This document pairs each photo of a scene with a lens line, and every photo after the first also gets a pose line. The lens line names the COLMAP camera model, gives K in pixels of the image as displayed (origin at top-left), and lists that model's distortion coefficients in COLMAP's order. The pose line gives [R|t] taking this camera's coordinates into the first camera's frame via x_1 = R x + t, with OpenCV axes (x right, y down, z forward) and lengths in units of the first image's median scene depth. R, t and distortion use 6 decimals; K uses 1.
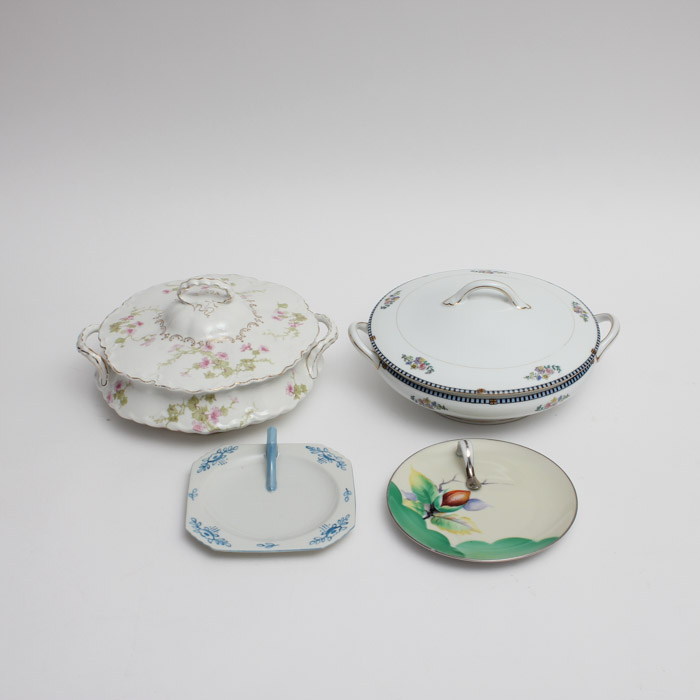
lens RADIAL K [[1428.4, 0, 350.0], [0, 1428.4, 350.0], [0, 0, 1]] dist [-0.033209, 0.081668]
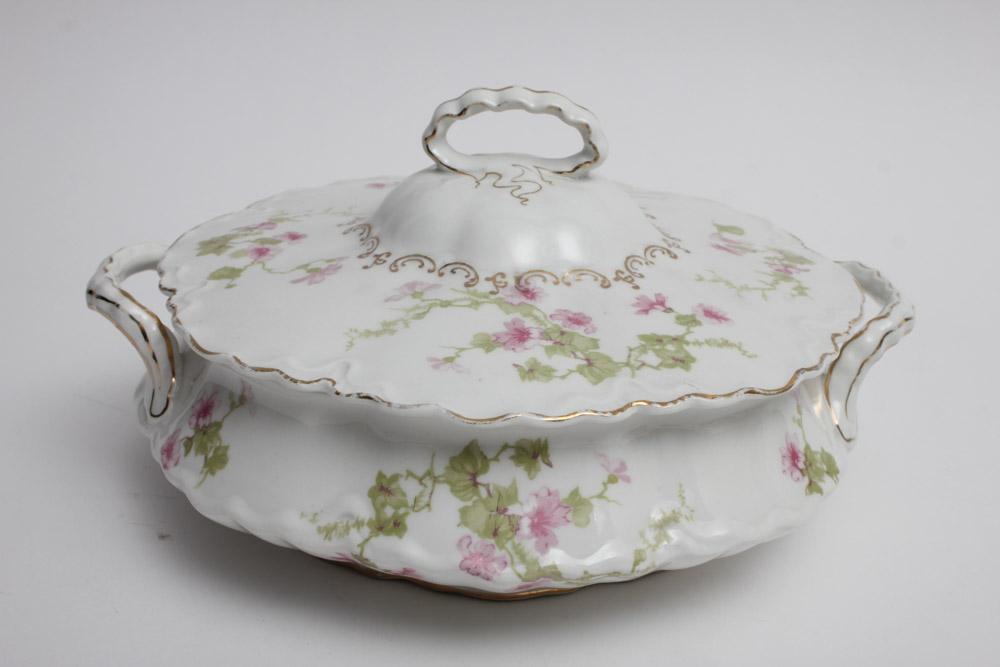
lens RADIAL K [[1470.5, 0, 500.0], [0, 1470.5, 333.5], [0, 0, 1]] dist [-0.022122, -0.007174]
pose [[0.998021, 0.062401, -0.007754, -0.101492], [-0.062759, 0.980786, -0.184716, 0.061919], [-0.003921, 0.184837, 0.982761, 0.708802]]
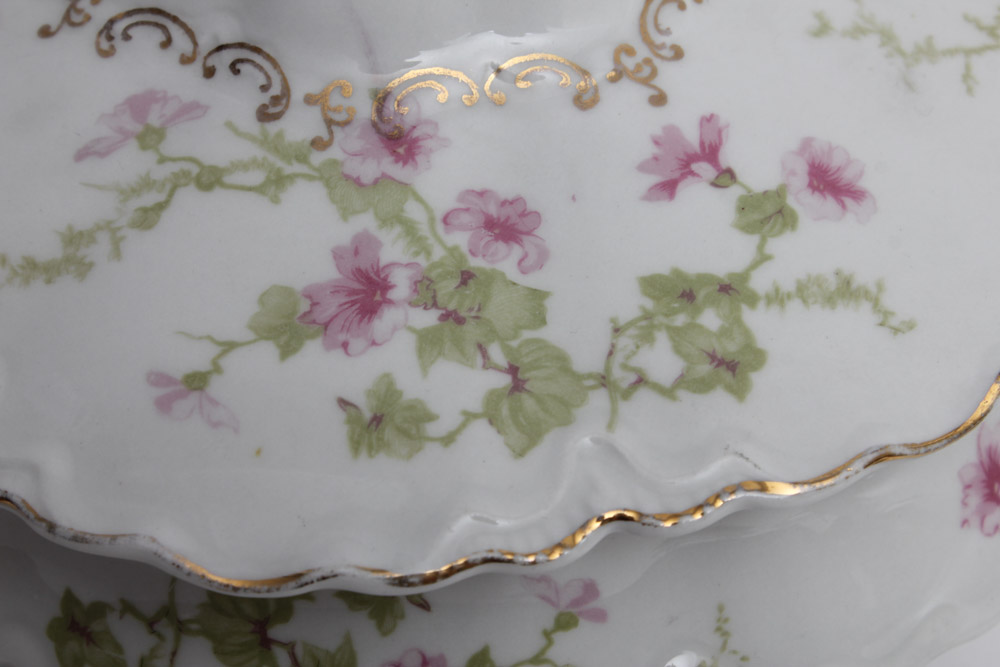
lens RADIAL K [[2367.8, 0, 498.2], [0, 2367.8, 348.4], [0, 0, 1]] dist [0.015199, 0.469816]
pose [[0.995499, 0.076725, -0.055640, -0.076837], [-0.056833, 0.953065, 0.297384, -0.047528], [0.075846, -0.292883, 0.953135, 0.797217]]
